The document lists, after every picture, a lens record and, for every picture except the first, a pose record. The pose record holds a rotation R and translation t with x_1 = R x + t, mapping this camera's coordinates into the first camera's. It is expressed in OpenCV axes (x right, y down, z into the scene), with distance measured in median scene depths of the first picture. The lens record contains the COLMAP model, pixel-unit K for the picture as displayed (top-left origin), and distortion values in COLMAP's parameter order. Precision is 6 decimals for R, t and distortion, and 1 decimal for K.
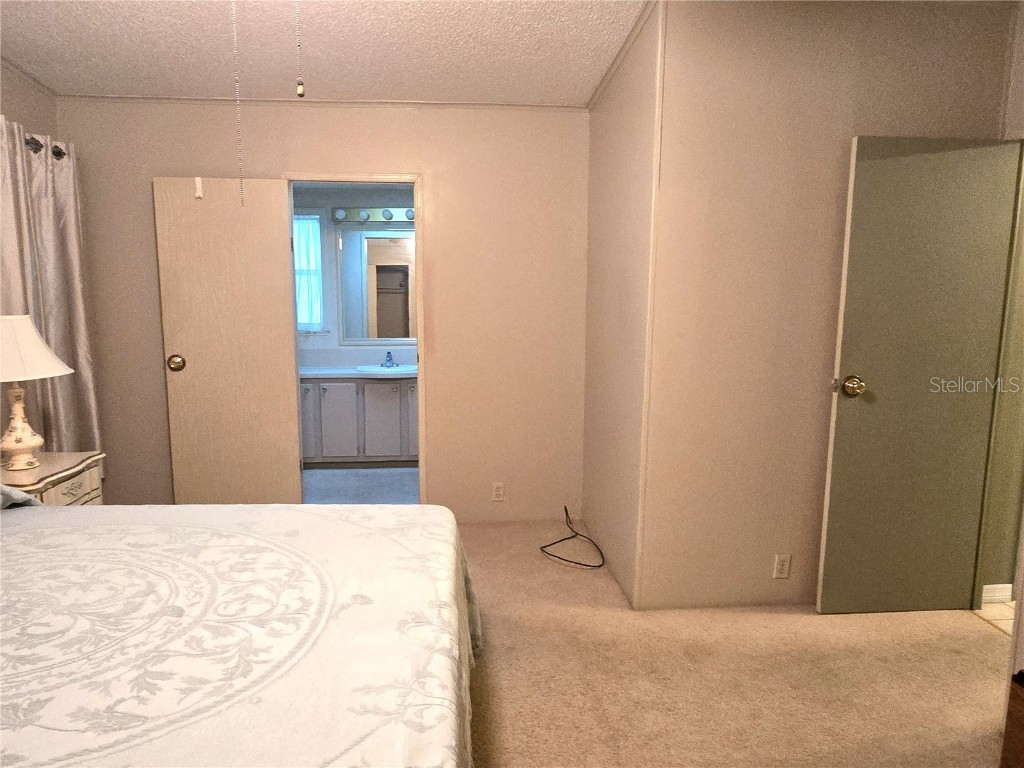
lens RADIAL K [[673.2, 0, 504.7], [0, 673.2, 388.7], [0, 0, 1]] dist [0.003548, 0.000000]
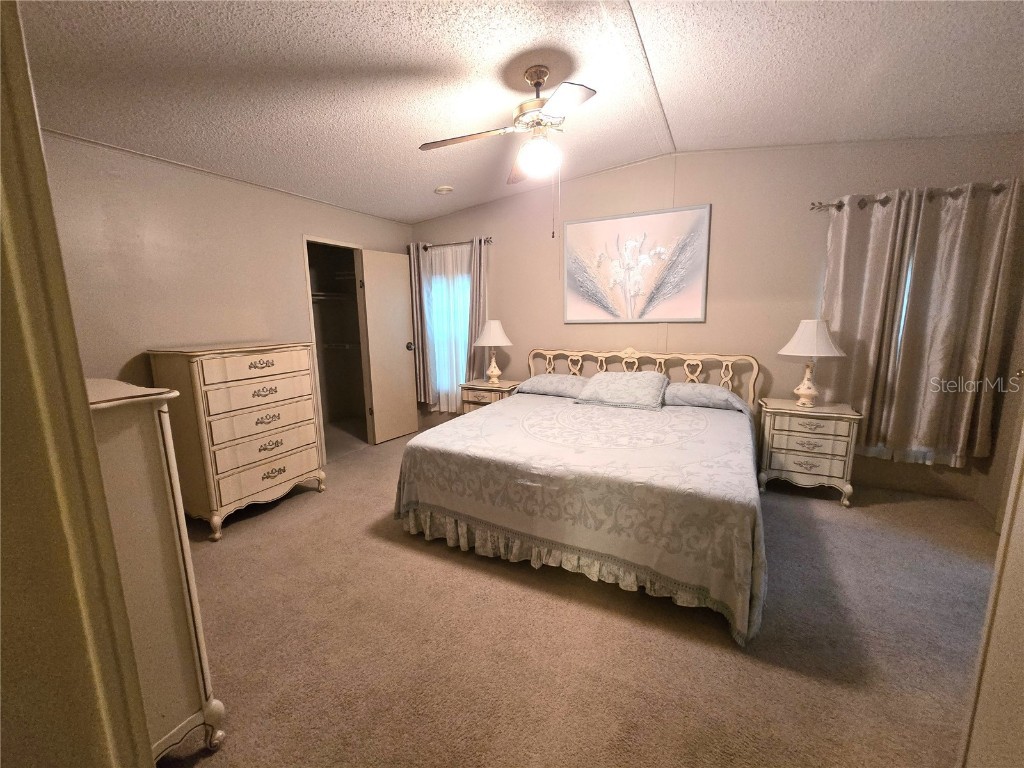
lens RADIAL K [[420.5, 0, 504.6], [0, 420.5, 379.3], [0, 0, 1]] dist [-0.010132, -0.000054]
pose [[-0.538080, 0.137962, -0.831526, 1.100457], [-0.106054, 0.967593, 0.229165, -0.212678], [0.836195, 0.211496, -0.506011, 1.563594]]
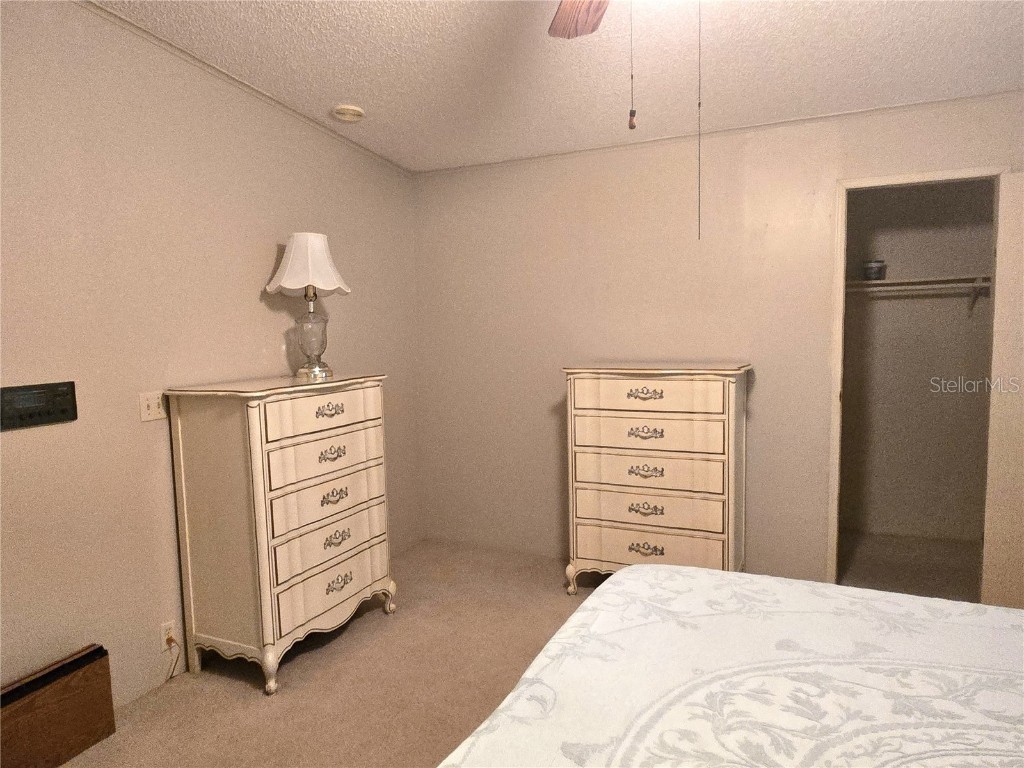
lens RADIAL K [[663.2, 0, 495.4], [0, 663.2, 385.9], [0, 0, 1]] dist [-0.002179, -0.001116]
pose [[-0.851907, -0.032175, 0.522704, -0.549195], [0.094139, 0.972444, 0.213287, -0.256172], [-0.515163, 0.230907, -0.825402, 1.688532]]
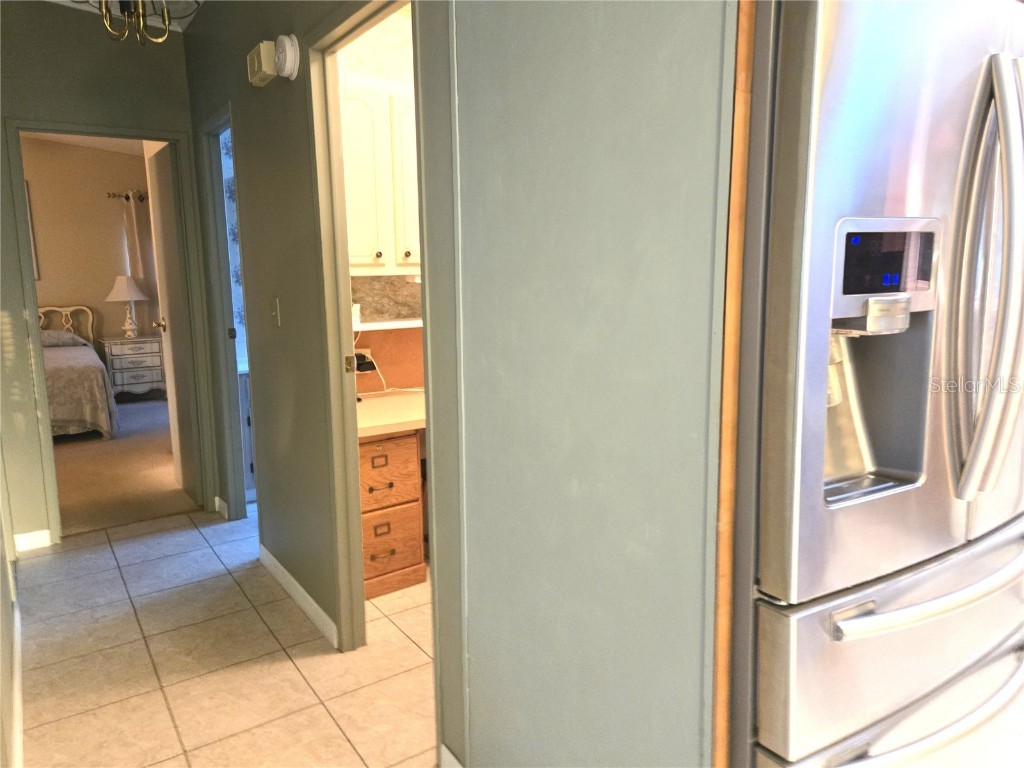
lens RADIAL K [[721.2, 0, 503.3], [0, 721.2, 383.5], [0, 0, 1]] dist [0.073537, -0.059521]
pose [[0.466522, 0.121586, -0.876113, 4.190334], [-0.104981, 0.991117, 0.081645, -0.140343], [0.878258, 0.053886, 0.475142, 1.656681]]
